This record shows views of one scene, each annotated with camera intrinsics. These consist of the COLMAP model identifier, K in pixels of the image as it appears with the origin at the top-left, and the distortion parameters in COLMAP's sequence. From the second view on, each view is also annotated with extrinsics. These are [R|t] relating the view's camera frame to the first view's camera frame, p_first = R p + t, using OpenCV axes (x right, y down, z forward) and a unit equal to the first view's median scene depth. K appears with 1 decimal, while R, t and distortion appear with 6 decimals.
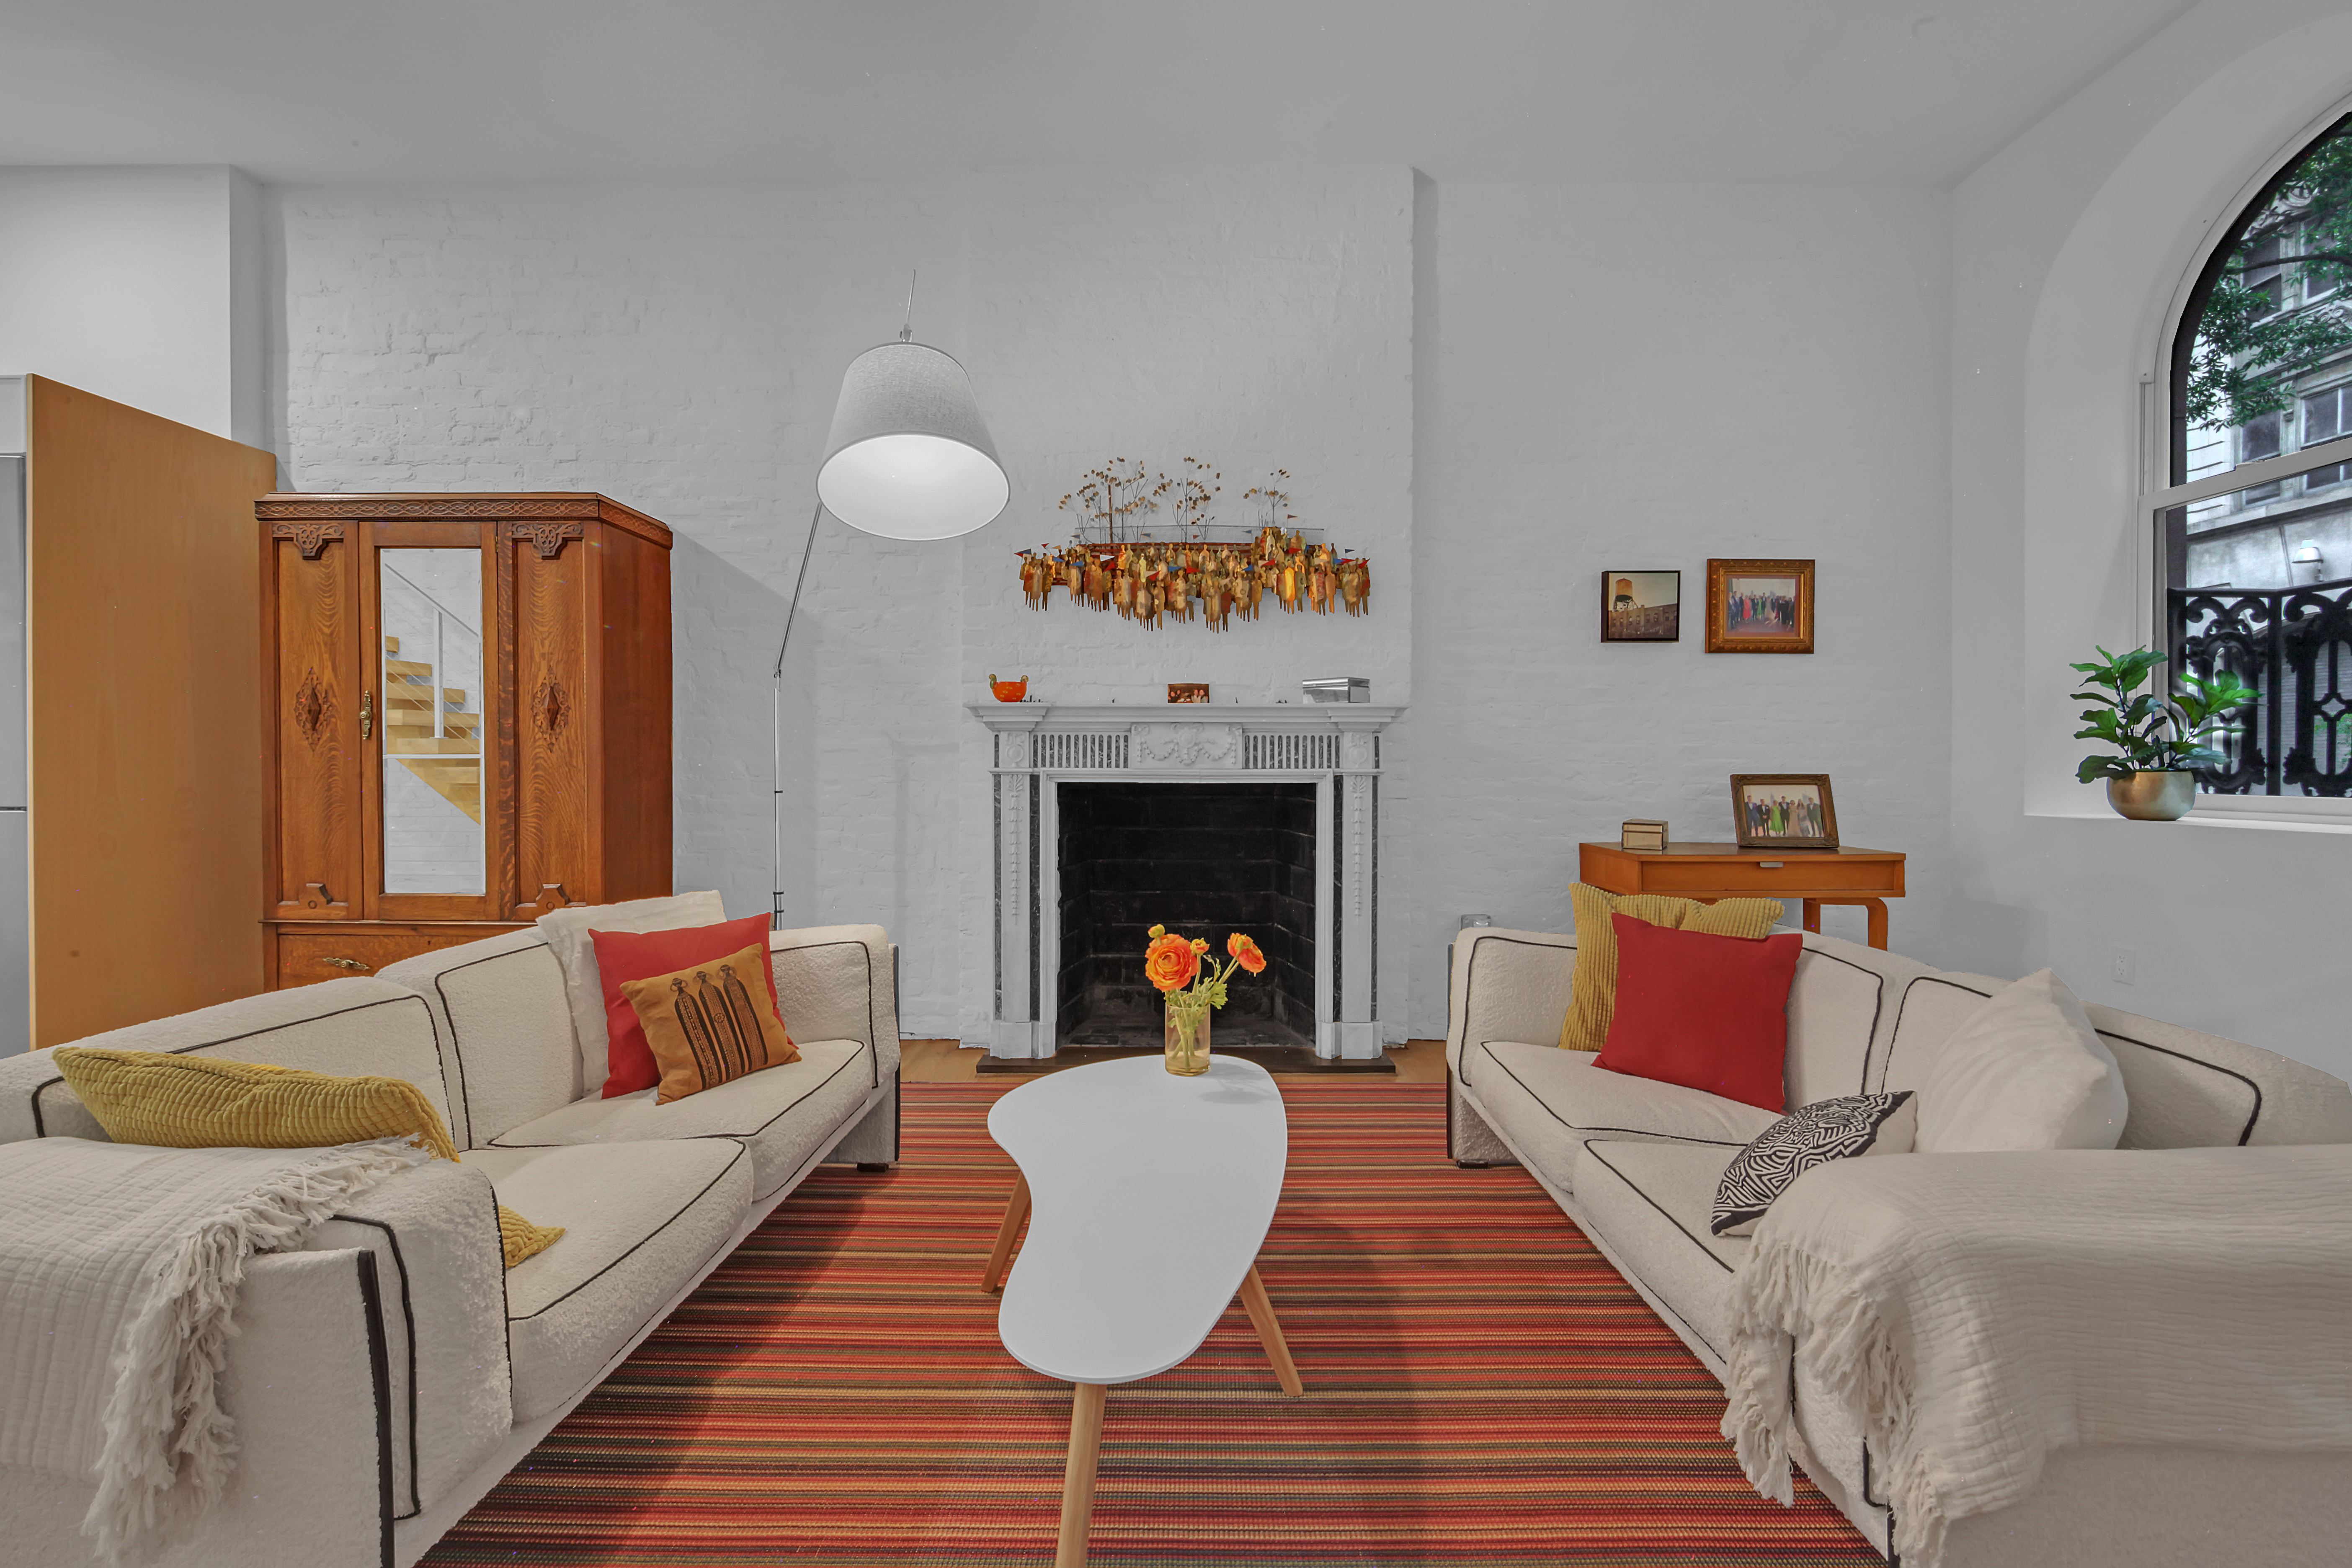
lens RADIAL K [[955.7, 0, 1174.0], [0, 955.7, 773.0], [0, 0, 1]] dist [-0.013454, 0.000829]
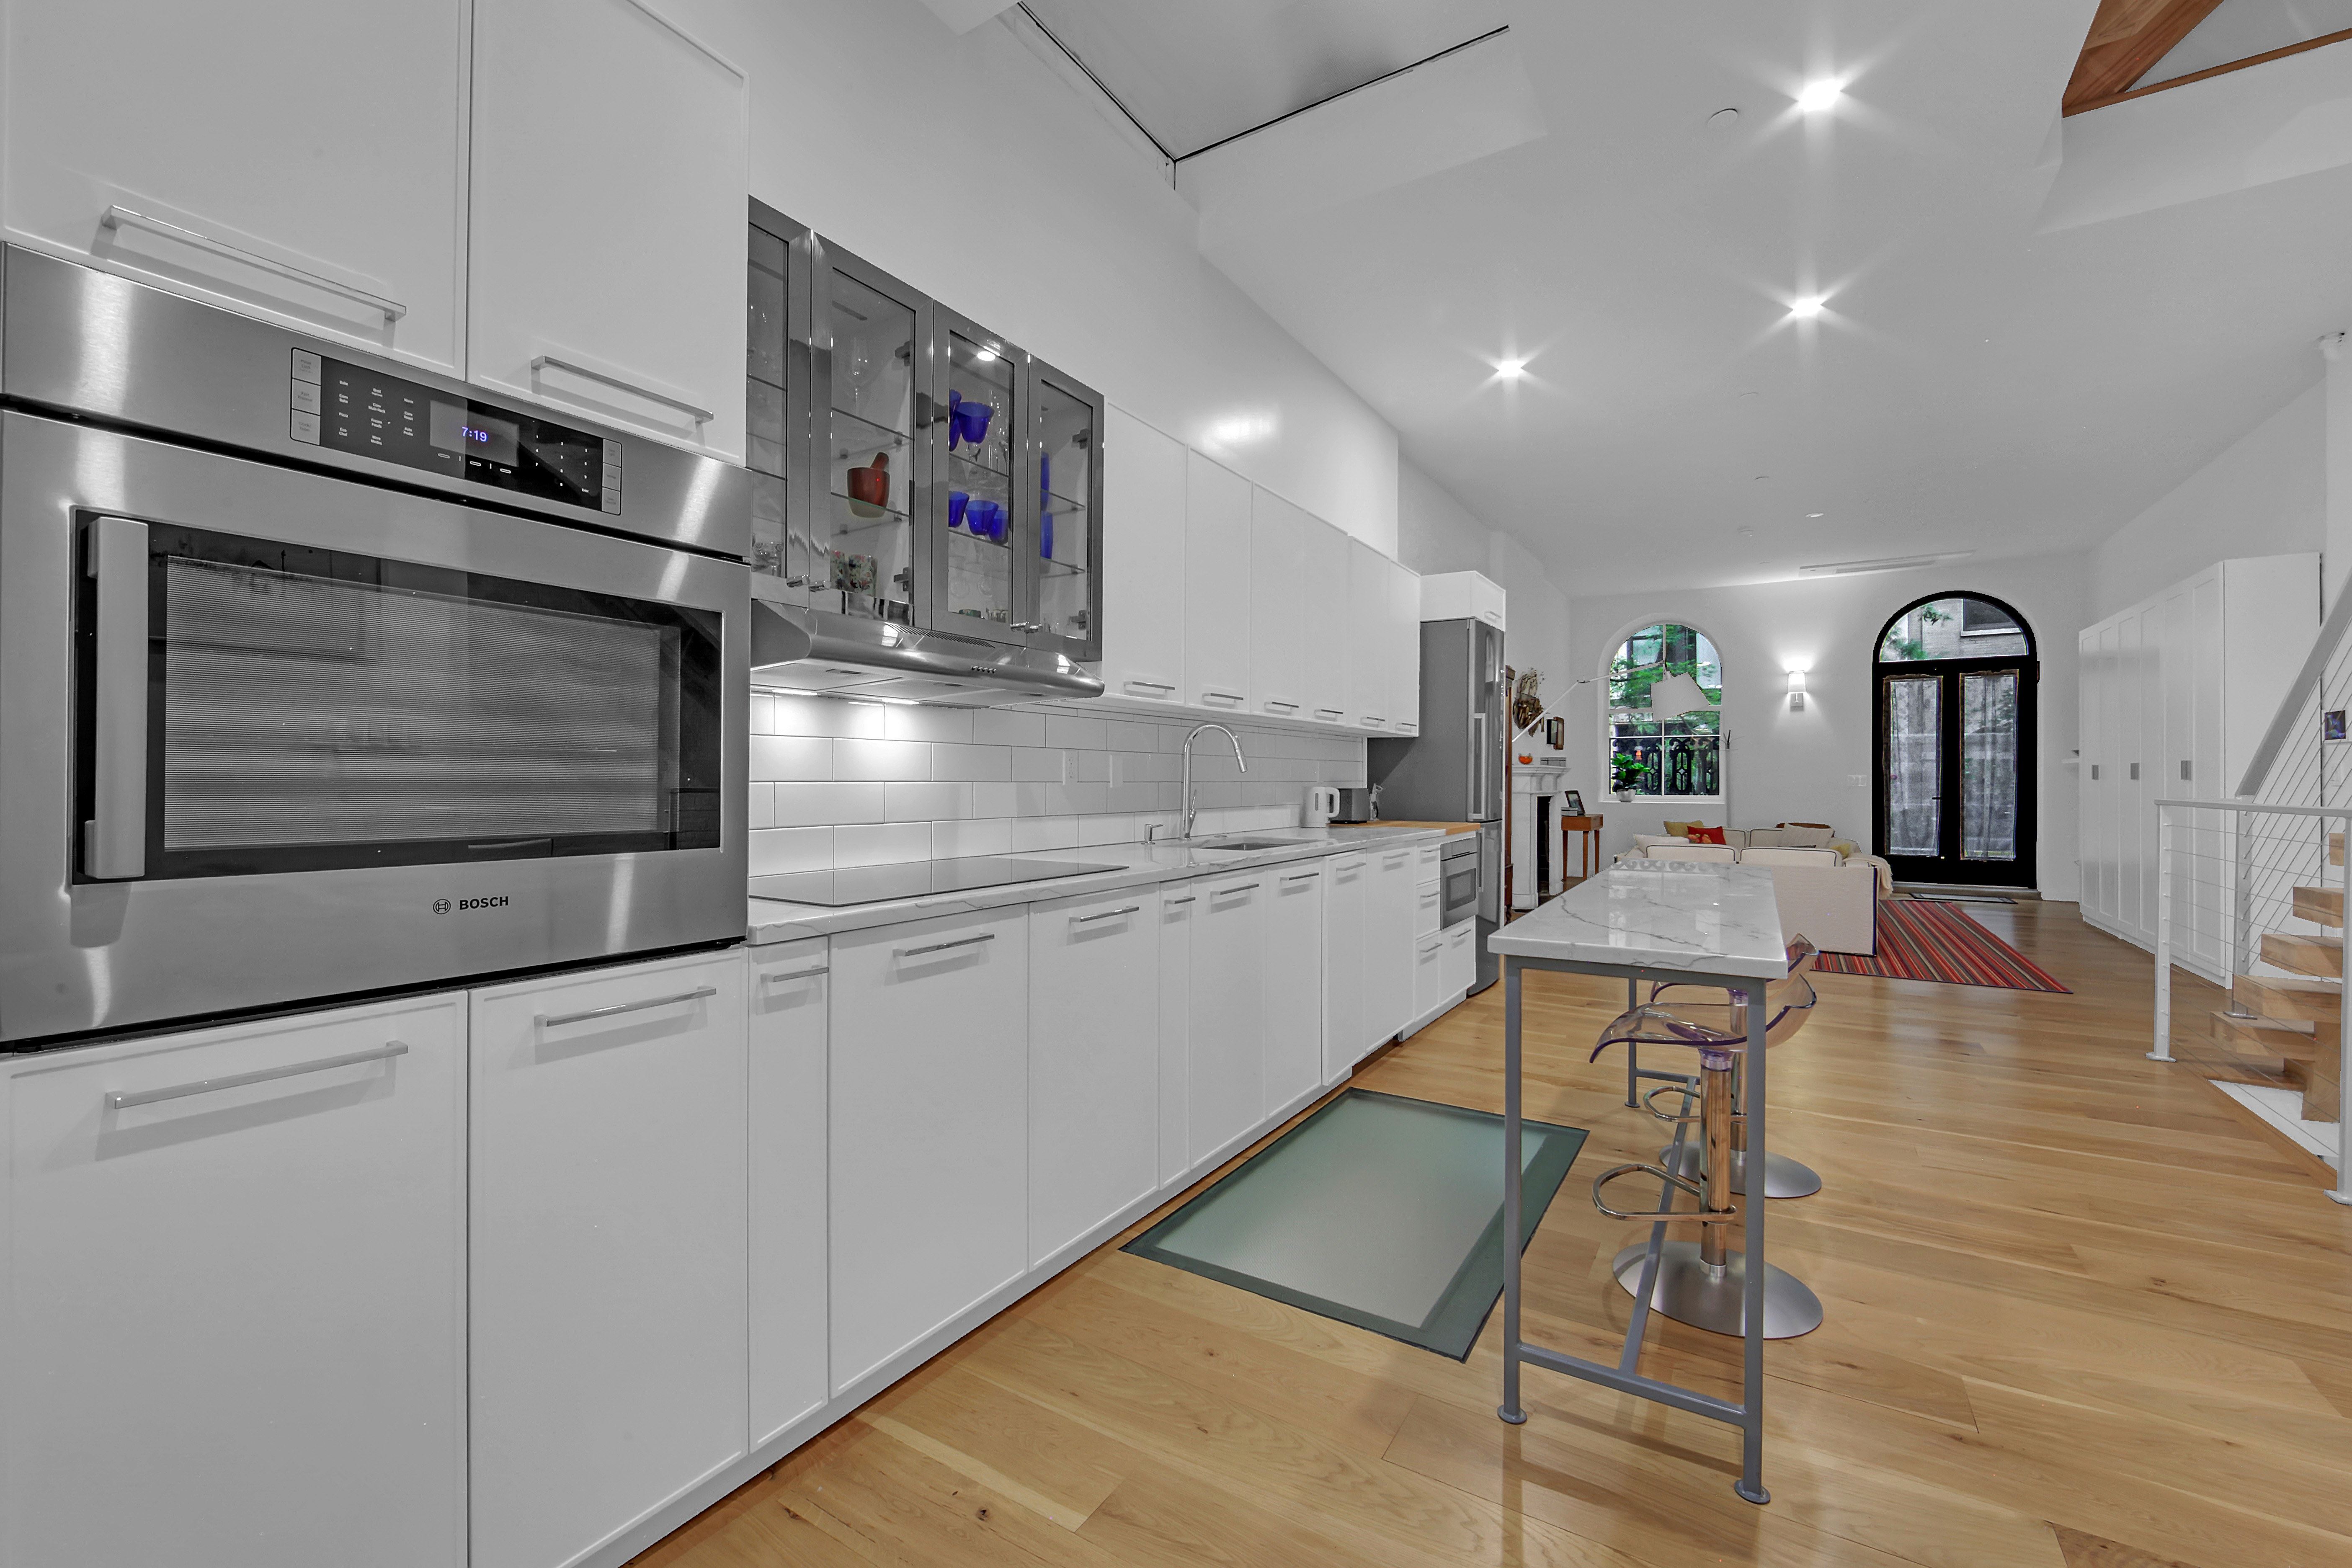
lens RADIAL K [[955.7, 0, 1184.7], [0, 955.7, 786.1], [0, 0, 1]] dist [-0.013454, 0.000829]
pose [[0.528021, -0.009754, 0.849175, -2.642731], [0.001310, 0.999942, 0.010671, -0.048042], [-0.849230, -0.004522, 0.528003, 0.449727]]
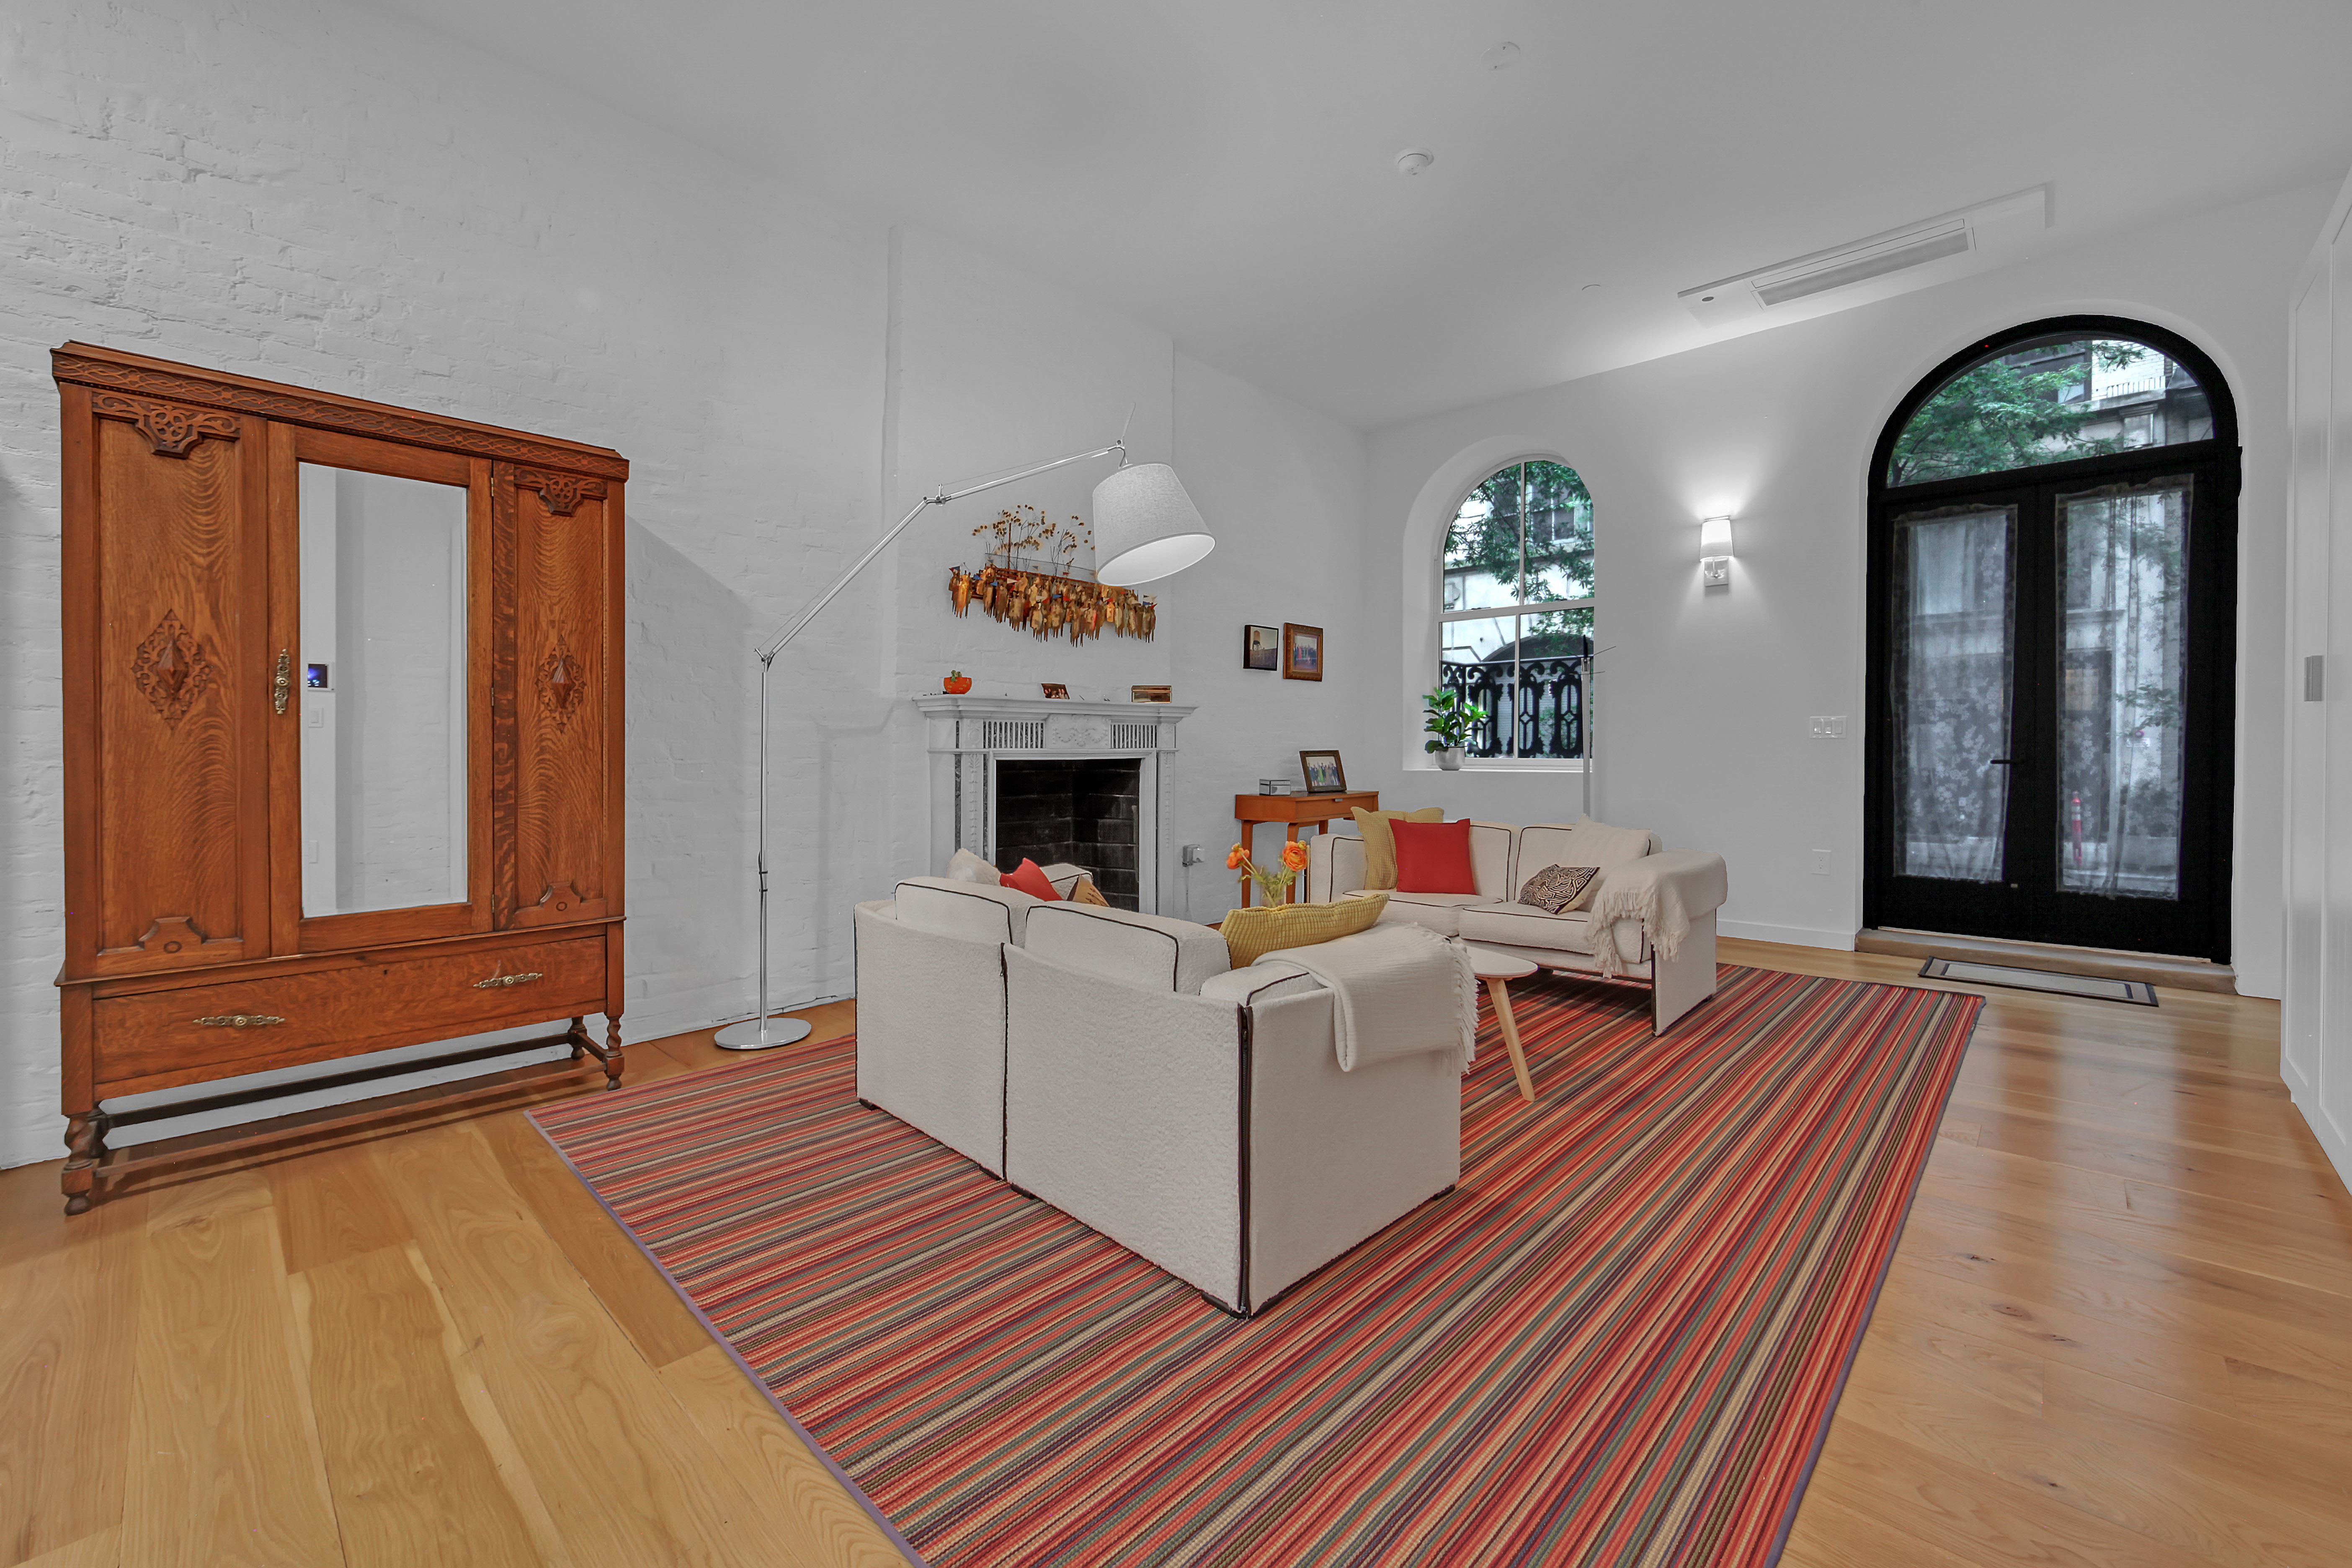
lens RADIAL K [[955.7, 0, 1186.2], [0, 955.7, 766.7], [0, 0, 1]] dist [-0.013454, 0.000829]
pose [[0.681425, -0.018125, 0.731663, -0.844256], [0.007167, 0.999811, 0.018093, -0.002262], [-0.731852, -0.007085, 0.681426, -0.028634]]
